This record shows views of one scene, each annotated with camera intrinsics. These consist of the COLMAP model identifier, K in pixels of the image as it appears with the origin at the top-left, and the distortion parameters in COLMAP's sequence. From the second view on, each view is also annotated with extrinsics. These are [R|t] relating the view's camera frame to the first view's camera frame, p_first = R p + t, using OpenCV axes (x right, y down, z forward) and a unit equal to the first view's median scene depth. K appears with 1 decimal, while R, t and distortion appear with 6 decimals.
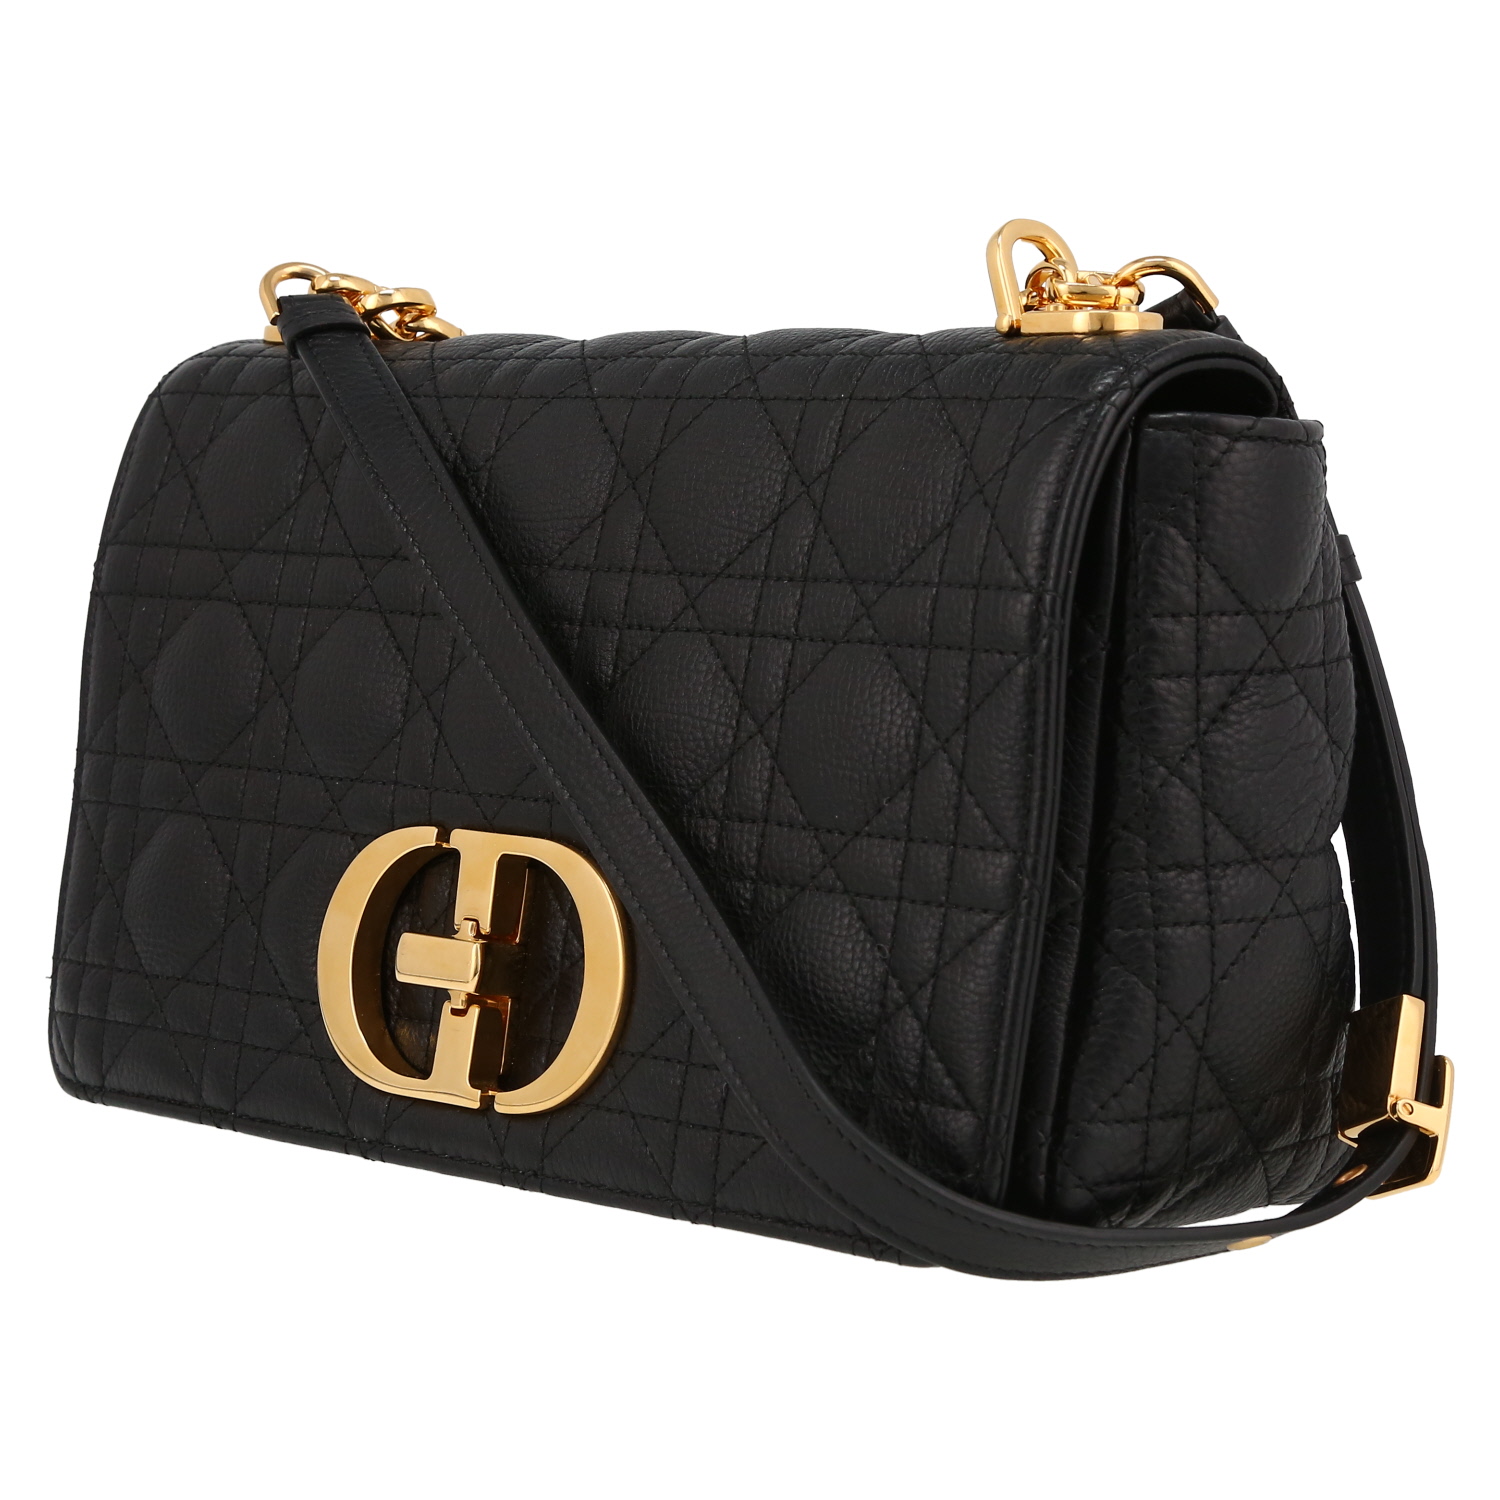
lens RADIAL K [[4243.4, 0, 749.9], [0, 4243.4, 752.3], [0, 0, 1]] dist [0.326186, 0.000000]
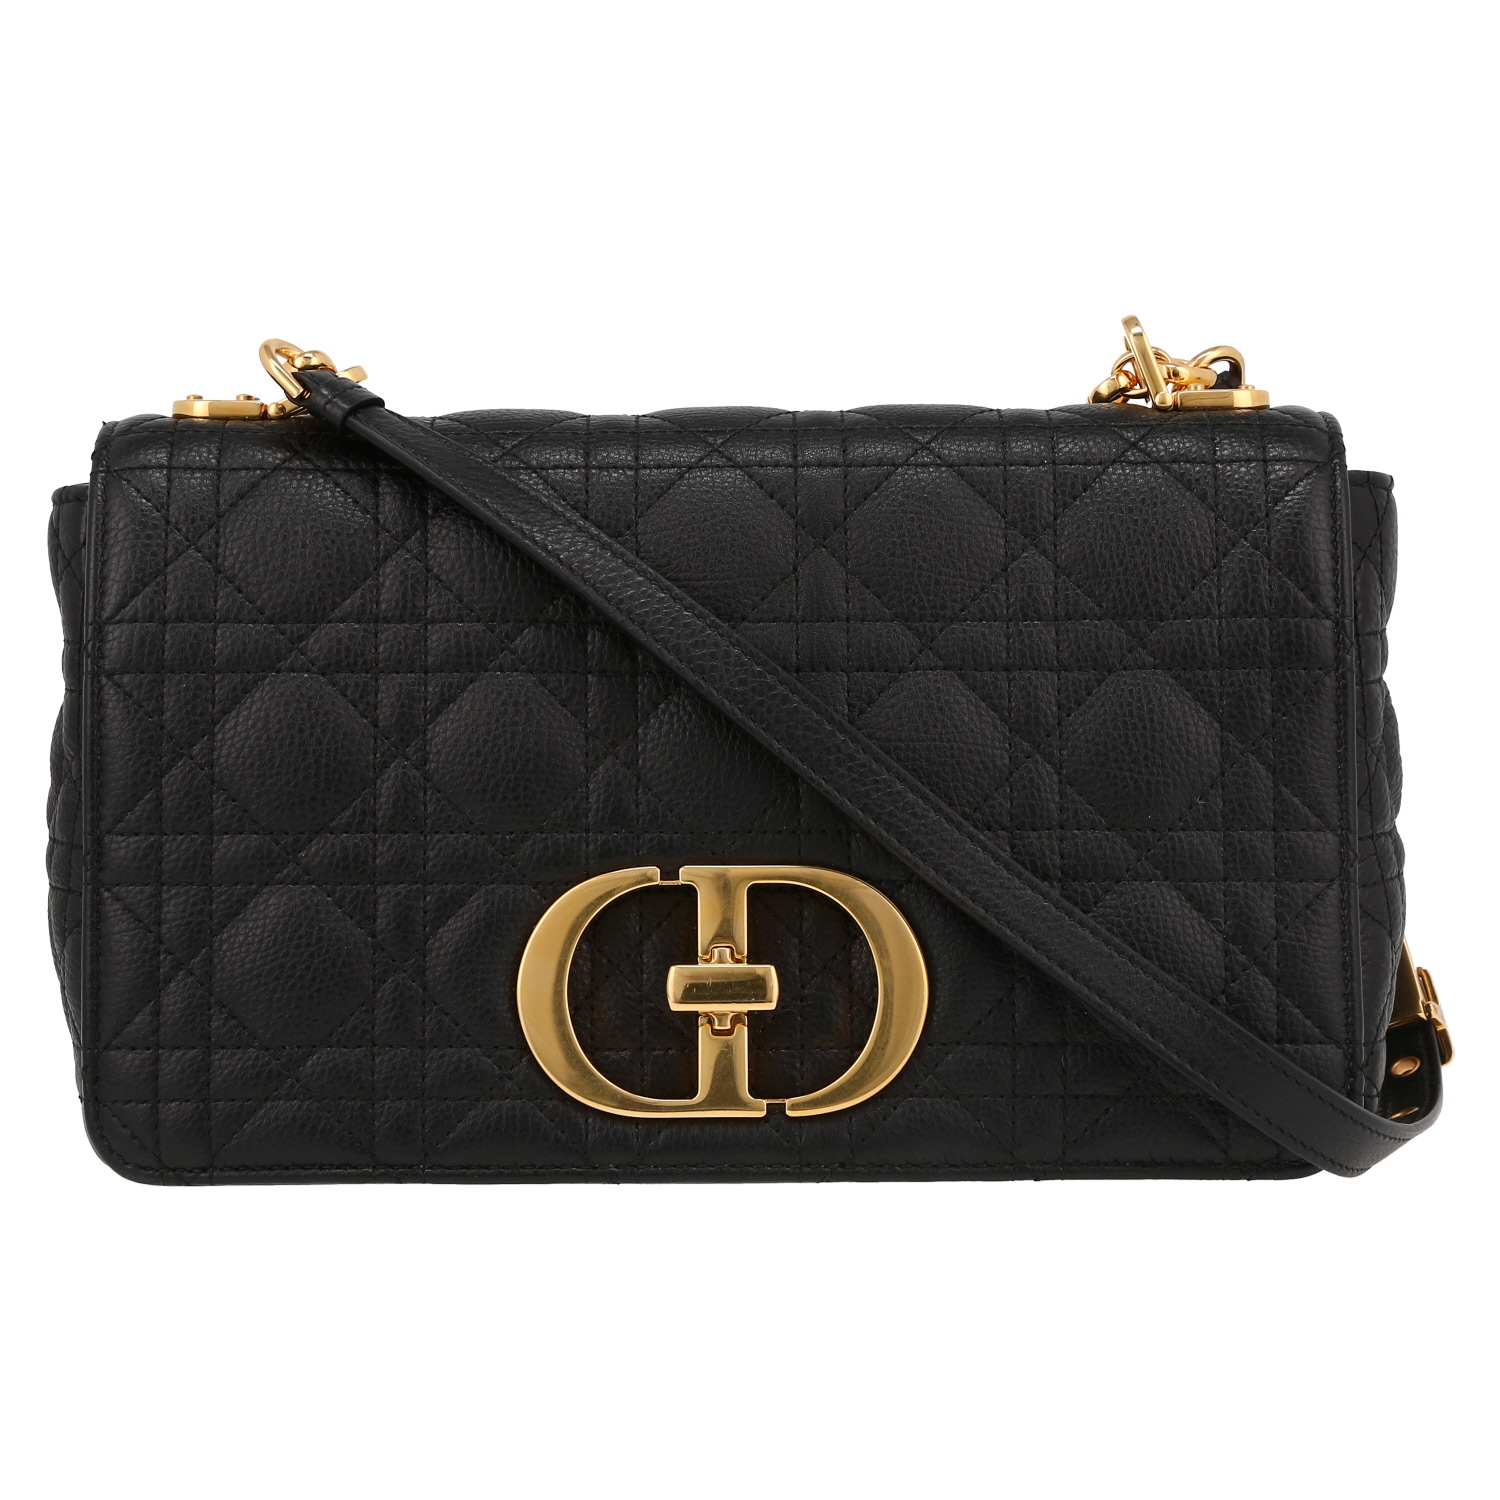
lens RADIAL K [[4243.4, 0, 749.5], [0, 4243.4, 746.1], [0, 0, 1]] dist [0.326186, 0.000000]
pose [[0.687963, -0.060736, 0.723200, -0.909060], [0.069296, 0.997436, 0.017847, -0.033194], [-0.722430, 0.037837, 0.690408, 0.260256]]
